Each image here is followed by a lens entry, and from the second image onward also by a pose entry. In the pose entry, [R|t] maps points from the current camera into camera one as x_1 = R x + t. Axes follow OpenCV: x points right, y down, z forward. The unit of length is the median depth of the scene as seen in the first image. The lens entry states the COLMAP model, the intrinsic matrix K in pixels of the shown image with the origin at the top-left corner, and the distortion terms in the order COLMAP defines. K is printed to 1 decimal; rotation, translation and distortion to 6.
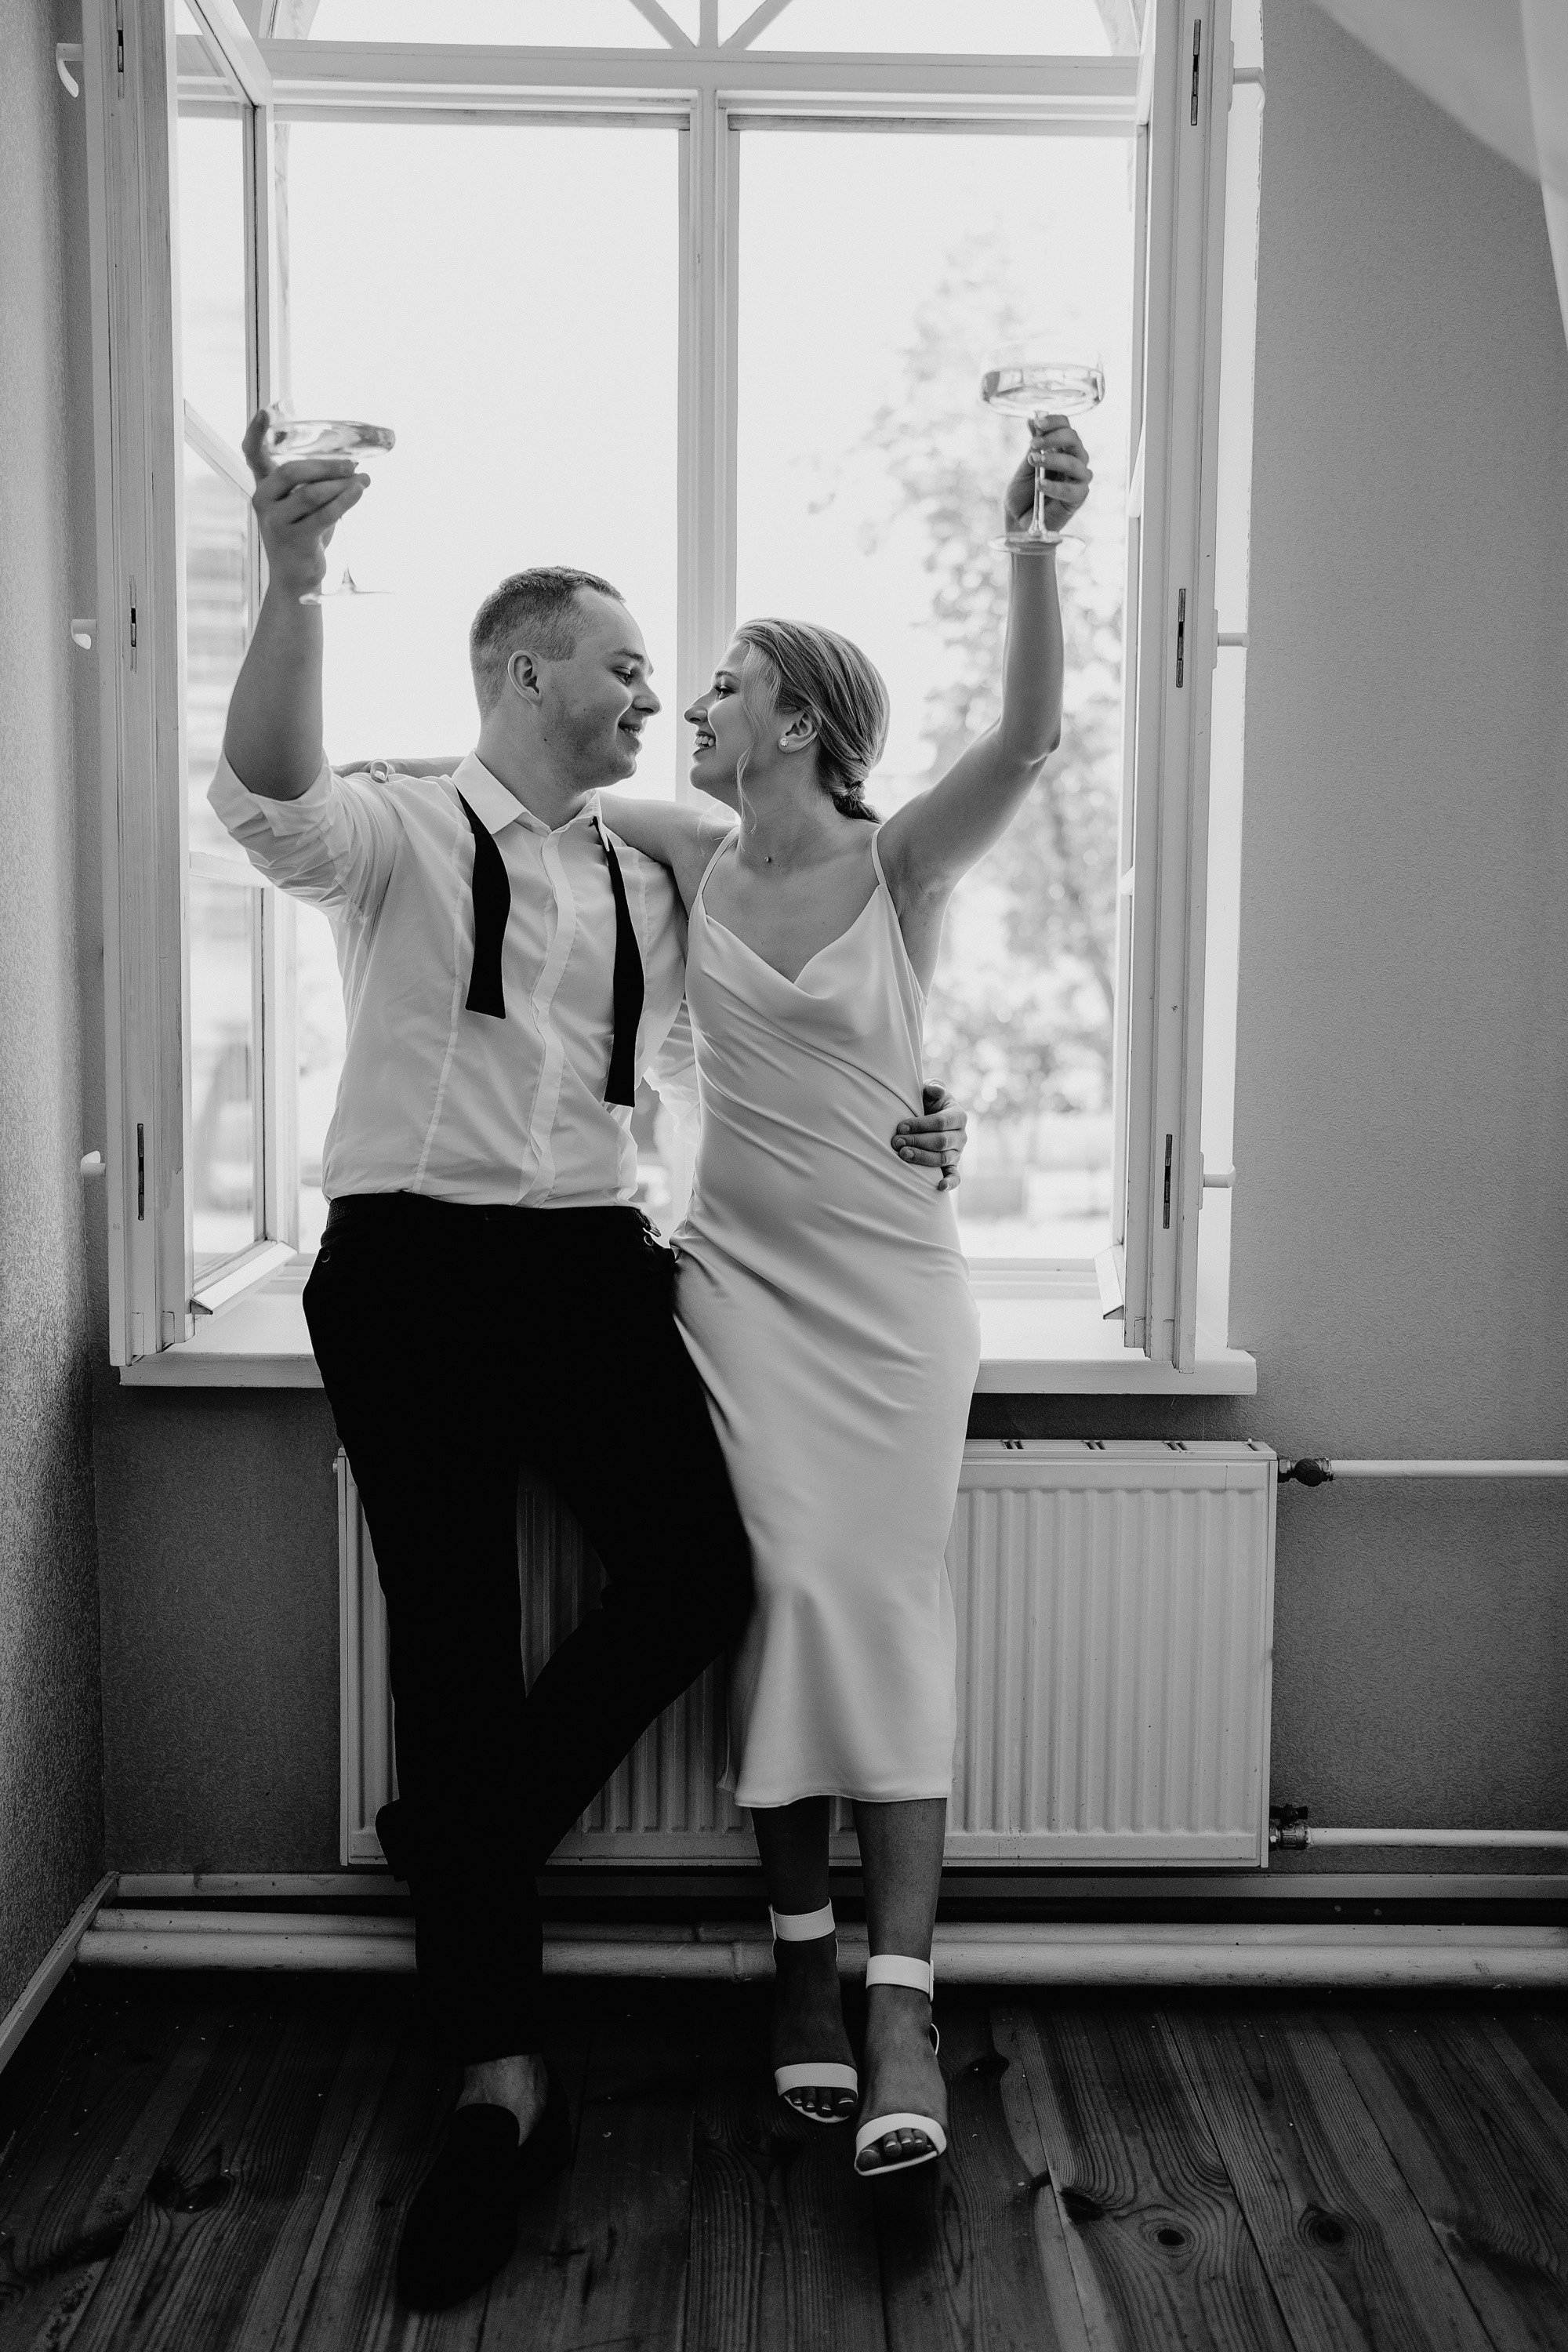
lens RADIAL K [[2271.9, 0, 791.0], [0, 2271.9, 1182.5], [0, 0, 1]] dist [-0.040198, 0.160774]
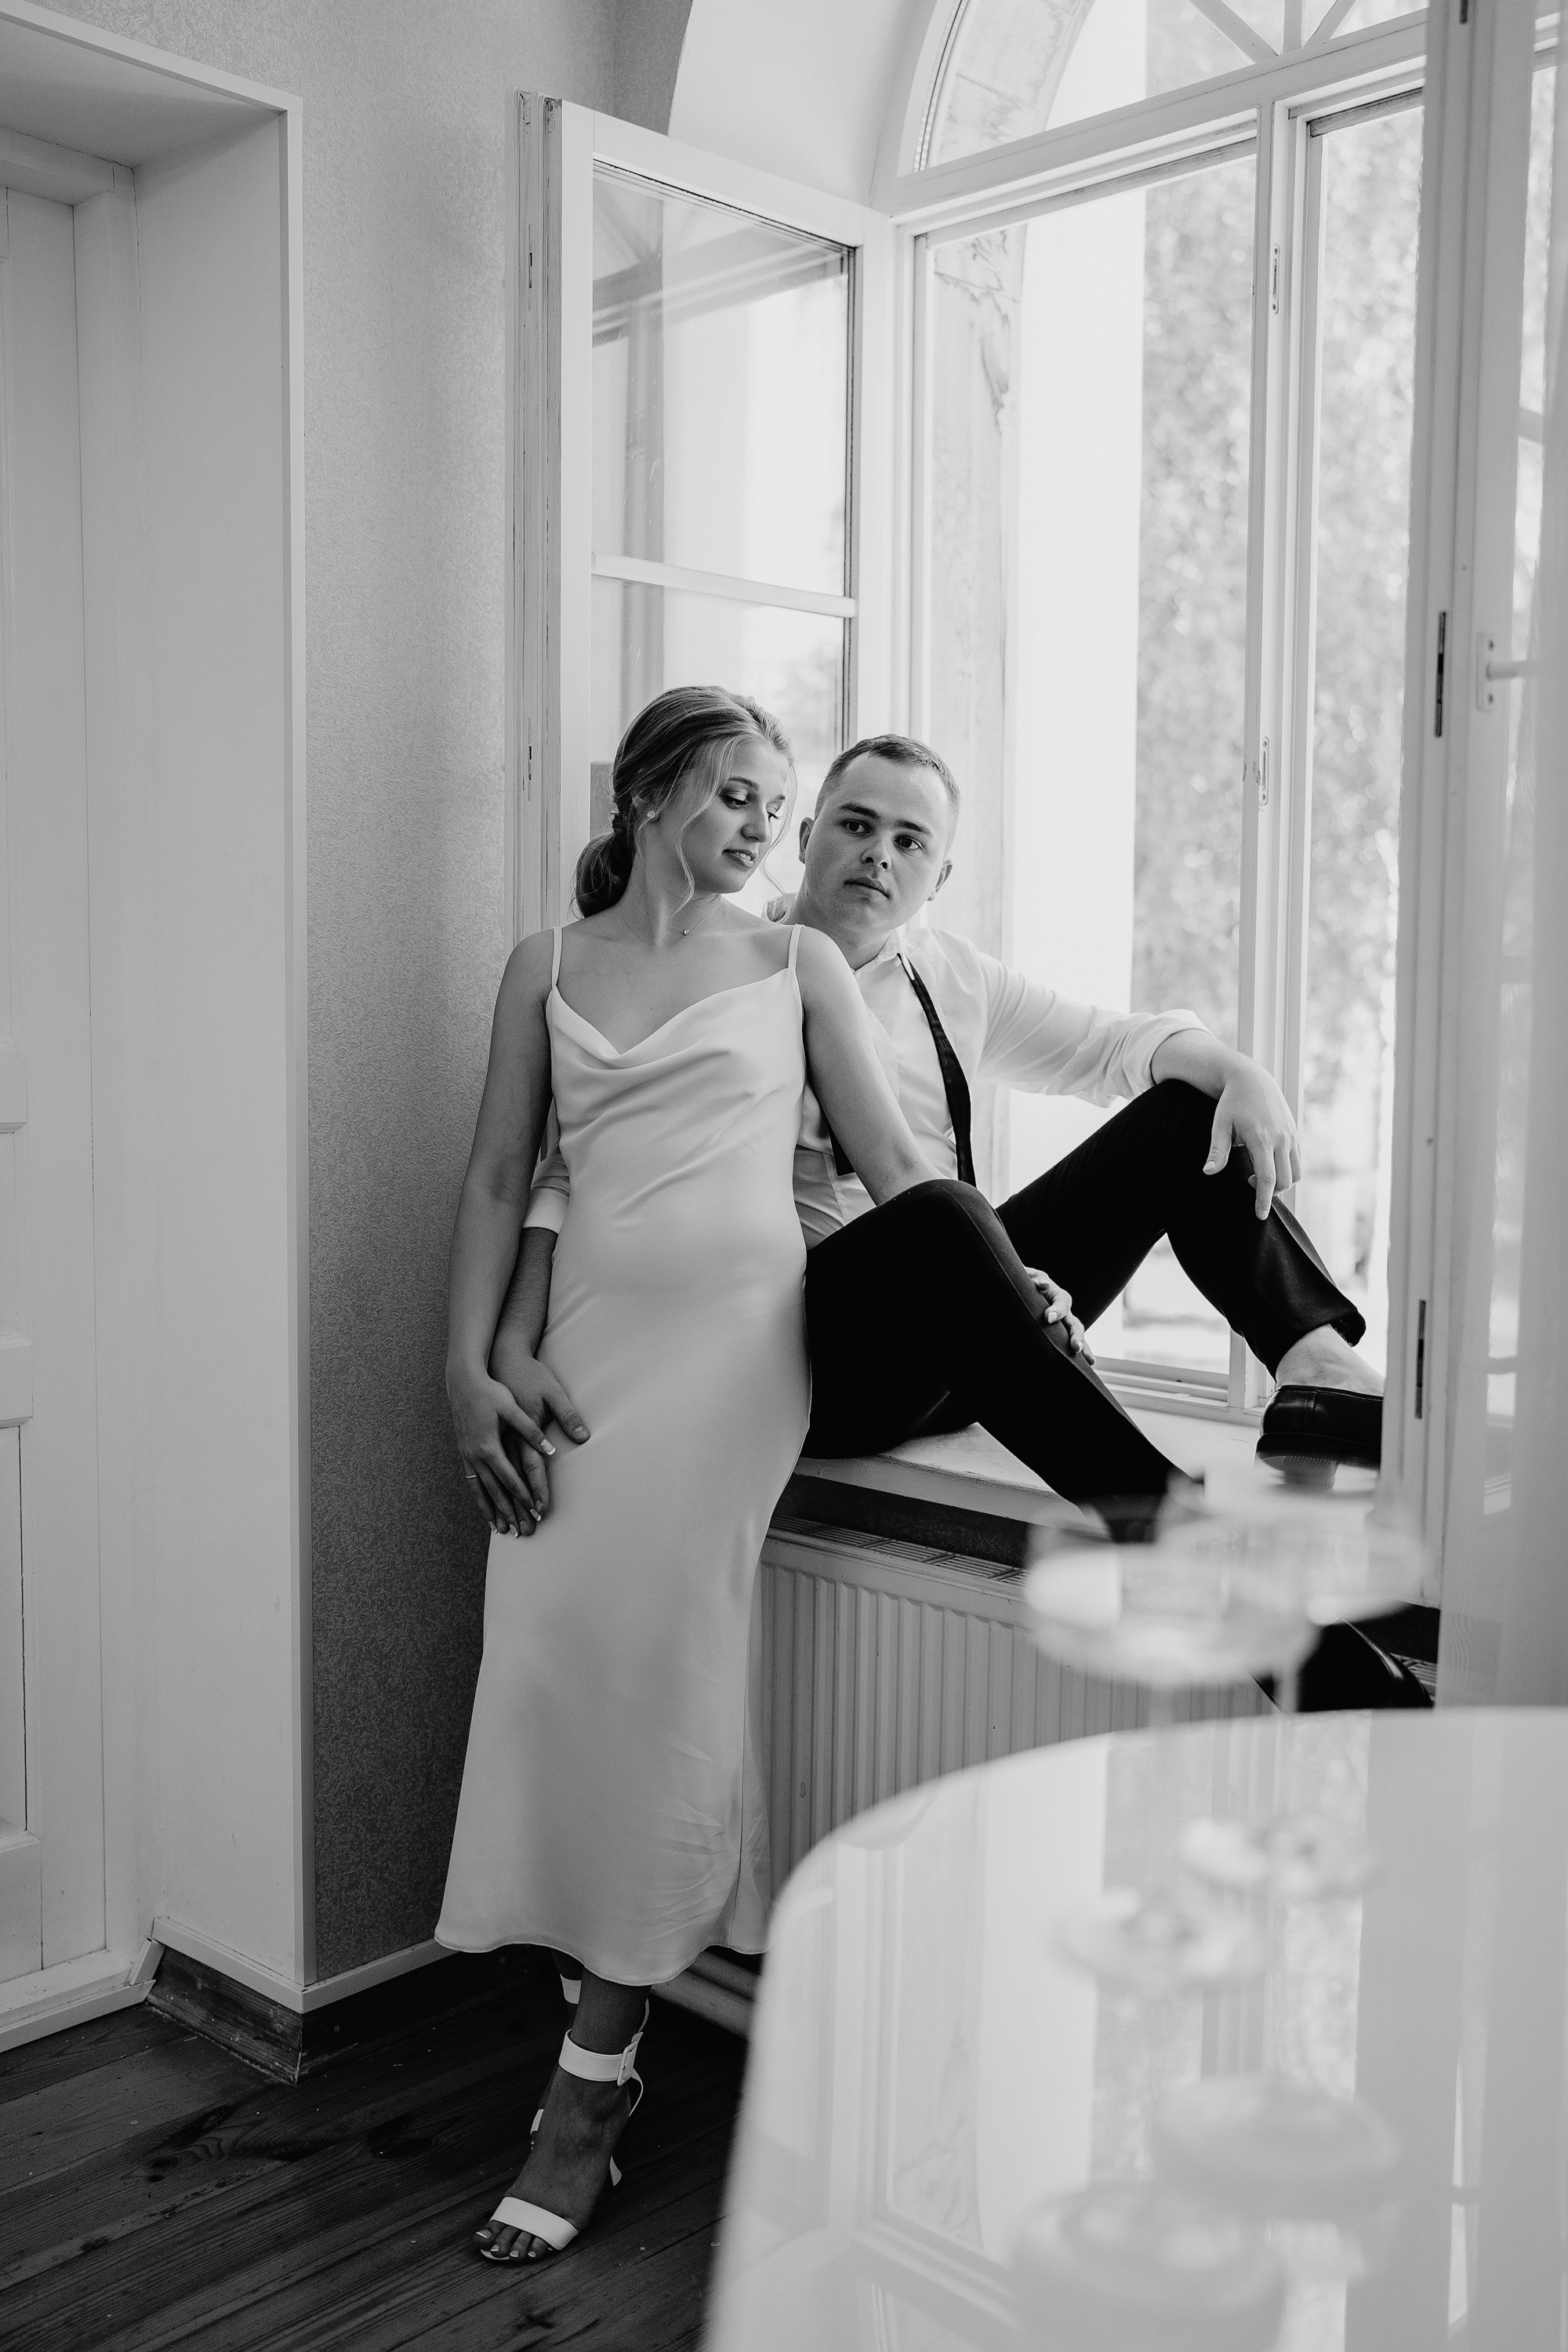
lens RADIAL K [[2292.2, 0, 792.7], [0, 2292.2, 1167.6], [0, 0, 1]] dist [-0.002945, 0.049877]
pose [[0.707387, 0.053460, -0.704802, 0.568361], [-0.069853, 0.997542, 0.005555, -0.053400], [0.703366, 0.045303, 0.709382, 0.261611]]
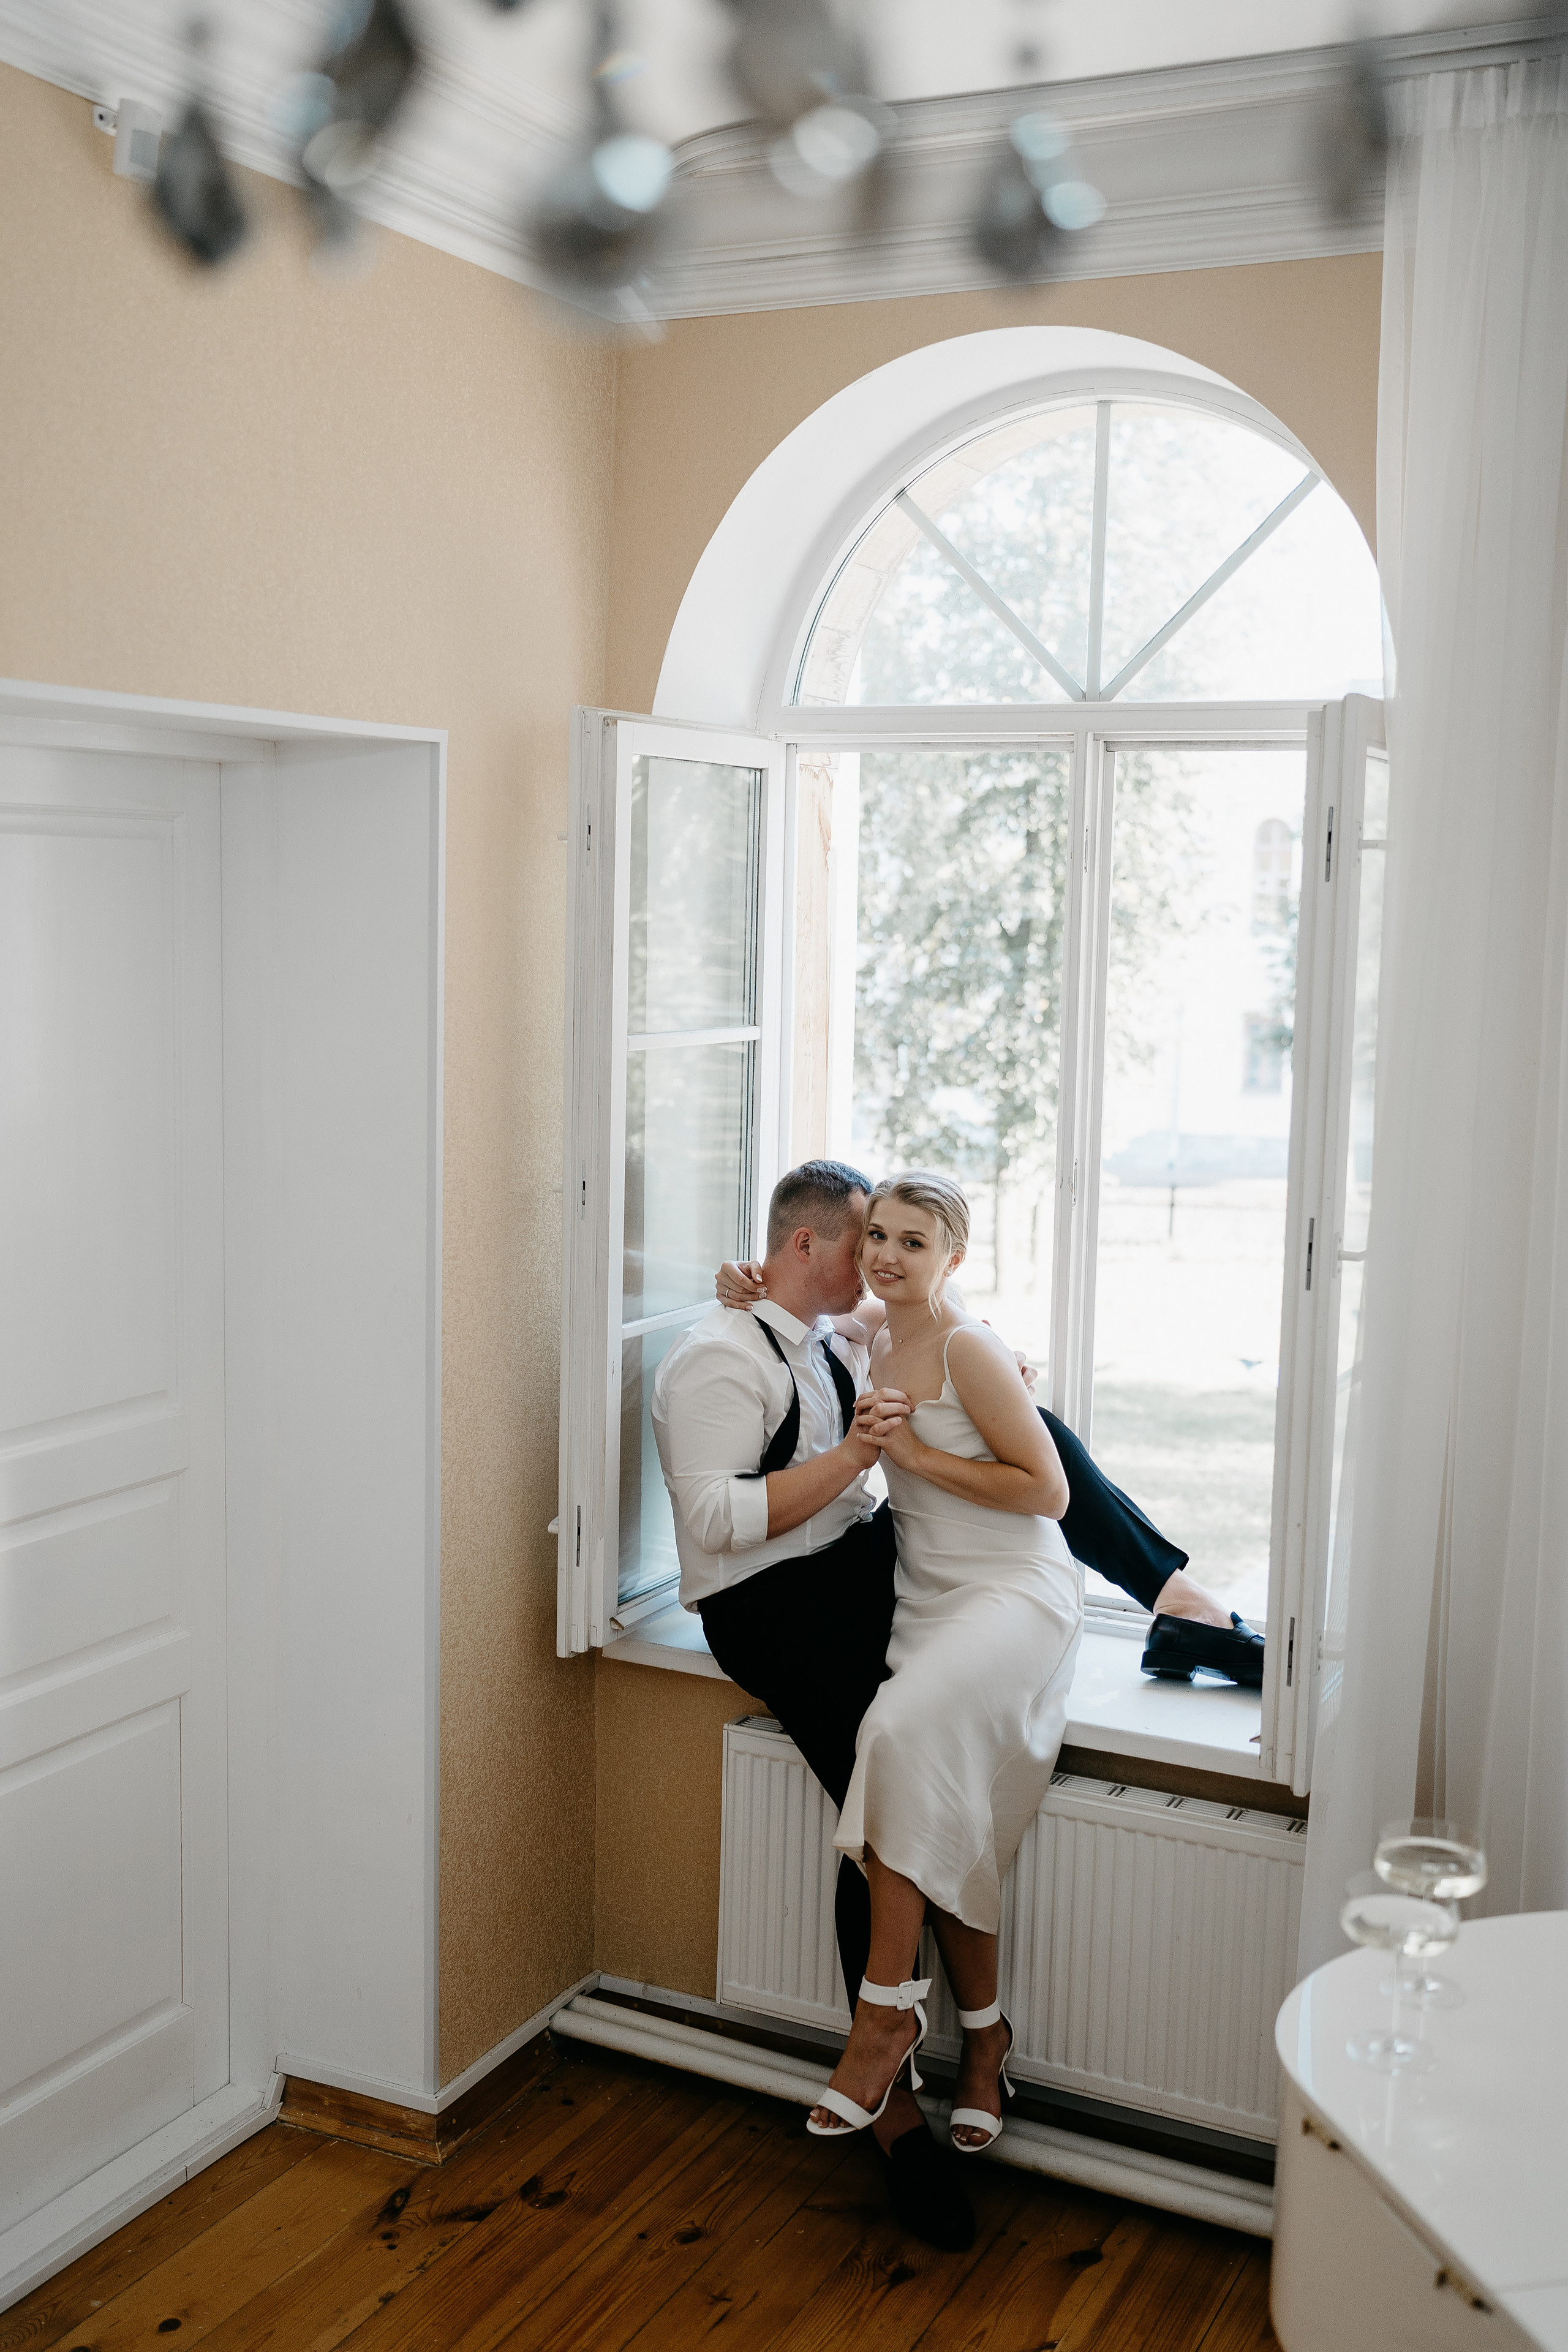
lens RADIAL K [[2422.7, 0, 786.2], [0, 2422.7, 1182.3], [0, 0, 1]] dist [-0.024258, 0.125002]
pose [[0.885916, 0.066287, -0.459085, 0.538840], [-0.058414, 0.997800, 0.031348, -0.286788], [0.460153, -0.000954, 0.887839, -0.376428]]
